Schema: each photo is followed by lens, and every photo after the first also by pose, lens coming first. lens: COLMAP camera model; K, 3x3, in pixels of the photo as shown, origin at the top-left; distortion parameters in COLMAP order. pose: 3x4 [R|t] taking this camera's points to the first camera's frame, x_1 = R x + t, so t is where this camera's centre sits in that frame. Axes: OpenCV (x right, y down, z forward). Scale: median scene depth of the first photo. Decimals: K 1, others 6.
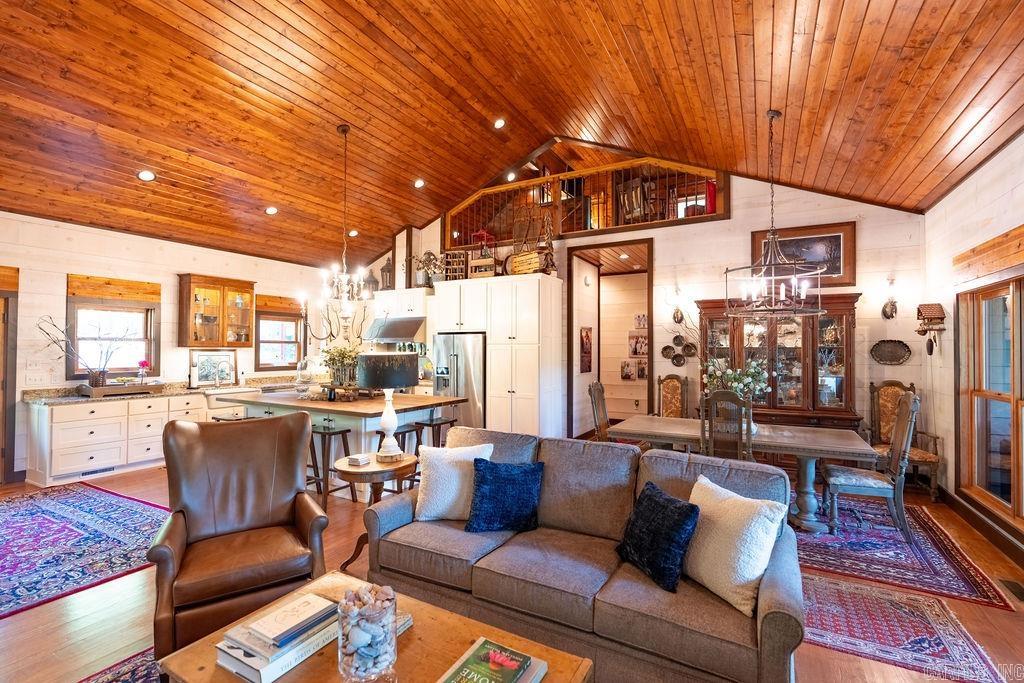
lens RADIAL K [[457.7, 0, 510.1], [0, 457.7, 343.1], [0, 0, 1]] dist [-0.008279, 0.000962]
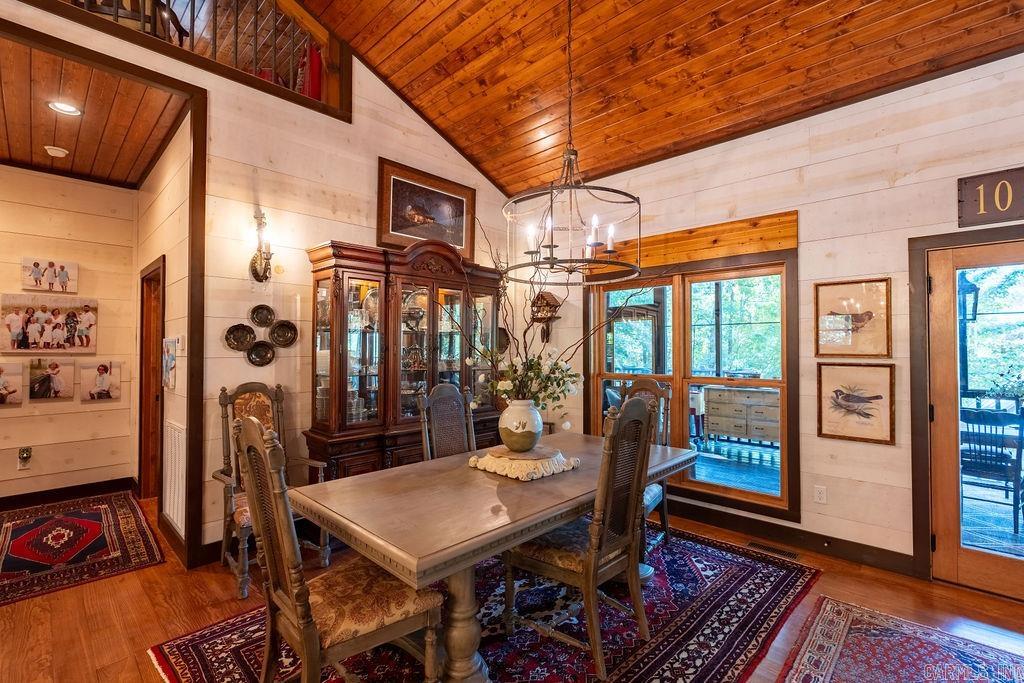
lens RADIAL K [[457.7, 0, 514.0], [0, 457.7, 342.8], [0, 0, 1]] dist [-0.008279, 0.000962]
pose [[0.255171, 0.008861, 0.966855, -0.053494], [-0.012187, 0.999908, -0.005948, 0.025000], [-0.966819, -0.010266, 0.255256, 0.596031]]
